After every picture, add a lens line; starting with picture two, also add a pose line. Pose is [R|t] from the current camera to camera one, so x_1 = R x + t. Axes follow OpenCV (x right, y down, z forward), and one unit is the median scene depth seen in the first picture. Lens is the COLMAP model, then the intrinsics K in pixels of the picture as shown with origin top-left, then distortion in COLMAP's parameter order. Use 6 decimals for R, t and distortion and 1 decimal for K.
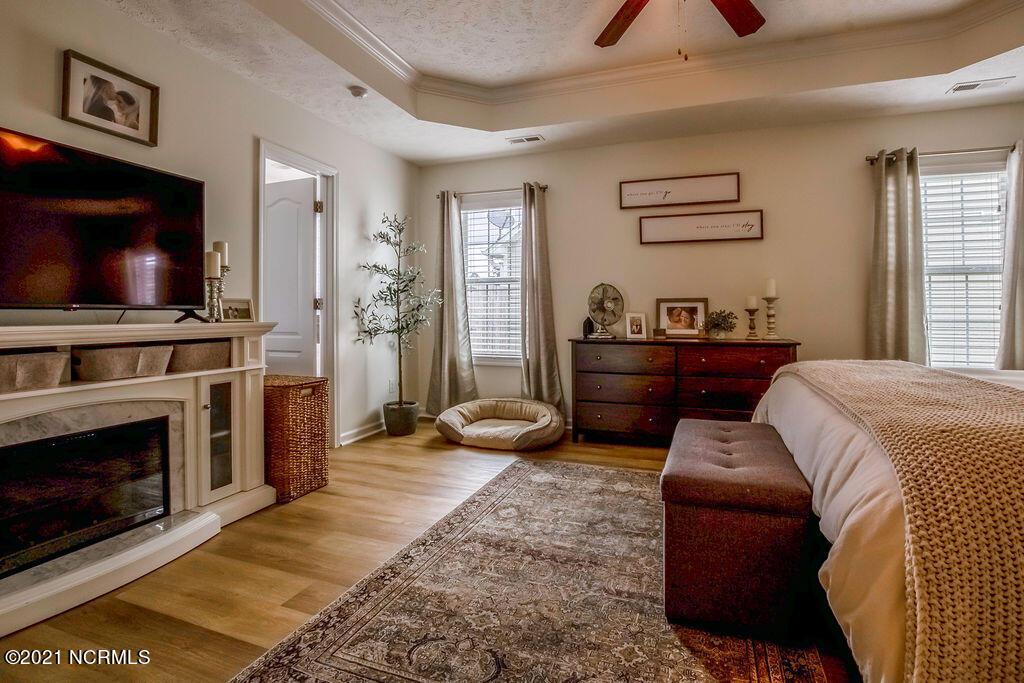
lens RADIAL K [[499.3, 0, 518.9], [0, 499.3, 311.6], [0, 0, 1]] dist [-0.002427, -0.000577]
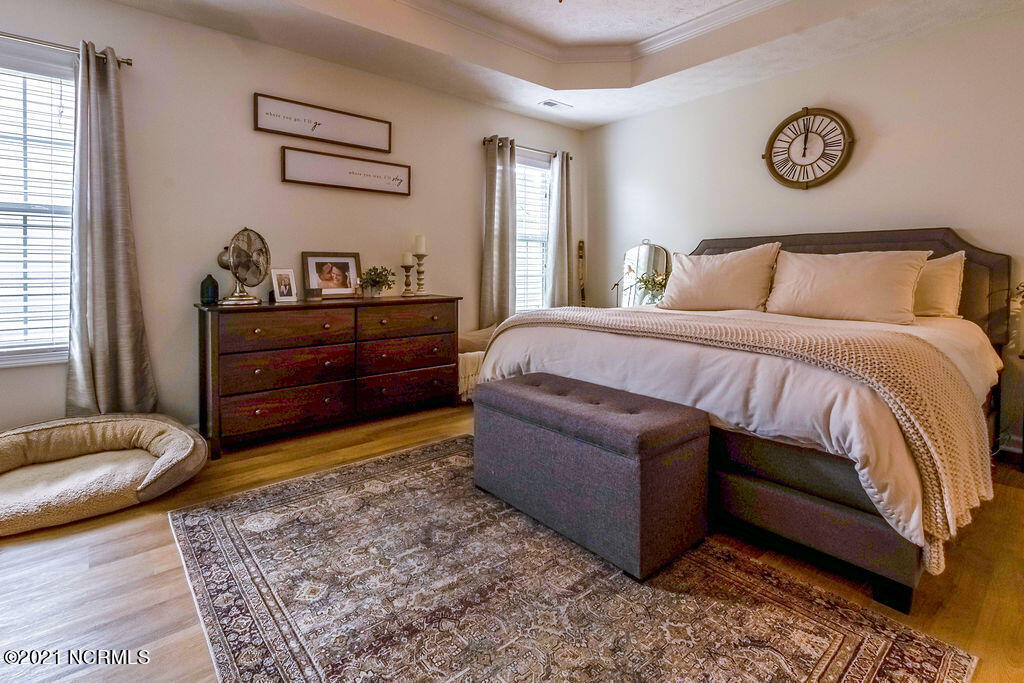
lens RADIAL K [[499.3, 0, 519.0], [0, 499.3, 284.9], [0, 0, 1]] dist [-0.002427, -0.000577]
pose [[0.488765, -0.027446, 0.871984, -0.348716], [-0.001782, 0.999472, 0.032457, 0.000966], [-0.872414, -0.017418, 0.488457, 0.390700]]
